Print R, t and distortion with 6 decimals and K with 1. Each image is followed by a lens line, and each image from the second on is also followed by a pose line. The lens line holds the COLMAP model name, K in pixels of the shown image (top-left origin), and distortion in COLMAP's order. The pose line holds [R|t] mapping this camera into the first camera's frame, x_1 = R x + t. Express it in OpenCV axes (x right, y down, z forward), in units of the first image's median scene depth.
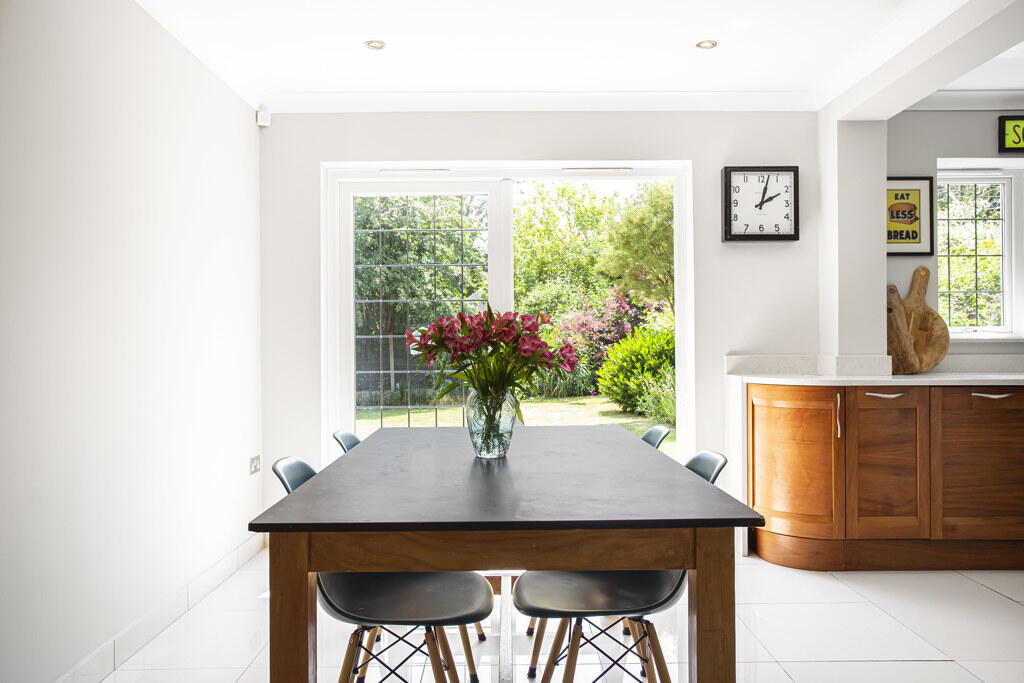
lens RADIAL K [[818.0, 0, 512.9], [0, 818.0, 343.3], [0, 0, 1]] dist [0.005724, 0.006400]
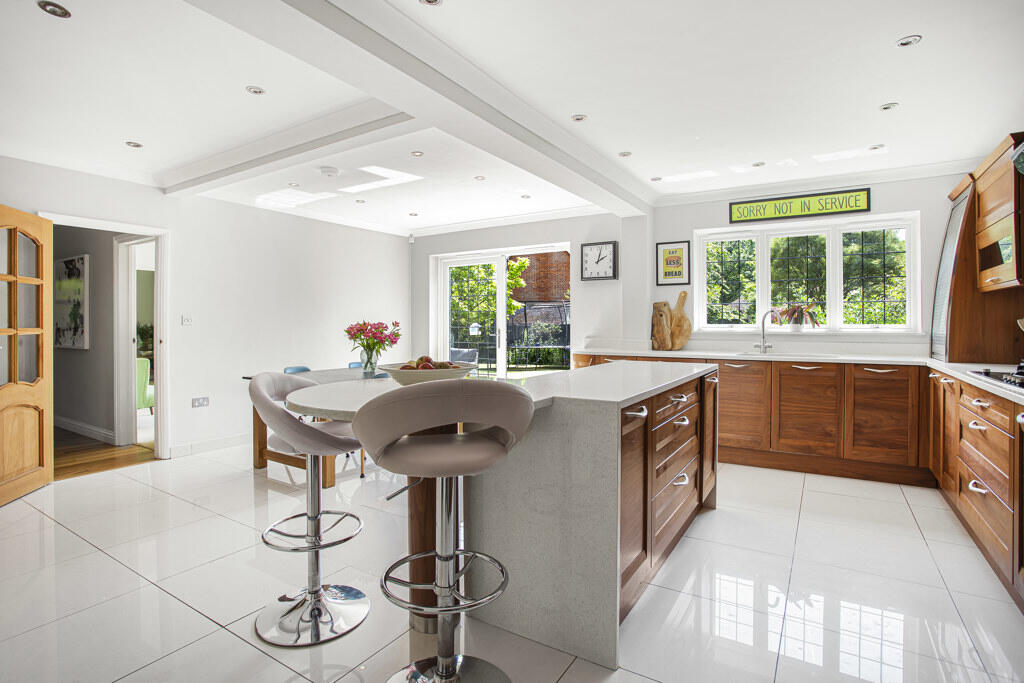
lens RADIAL K [[507.1, 0, 511.5], [0, 507.1, 330.4], [0, 0, 1]] dist [-0.053464, -0.000198]
pose [[0.838104, 0.012569, -0.545366, 0.793049], [-0.010288, 0.999921, 0.007235, -0.011640], [0.545413, -0.000453, 0.838167, -0.129638]]
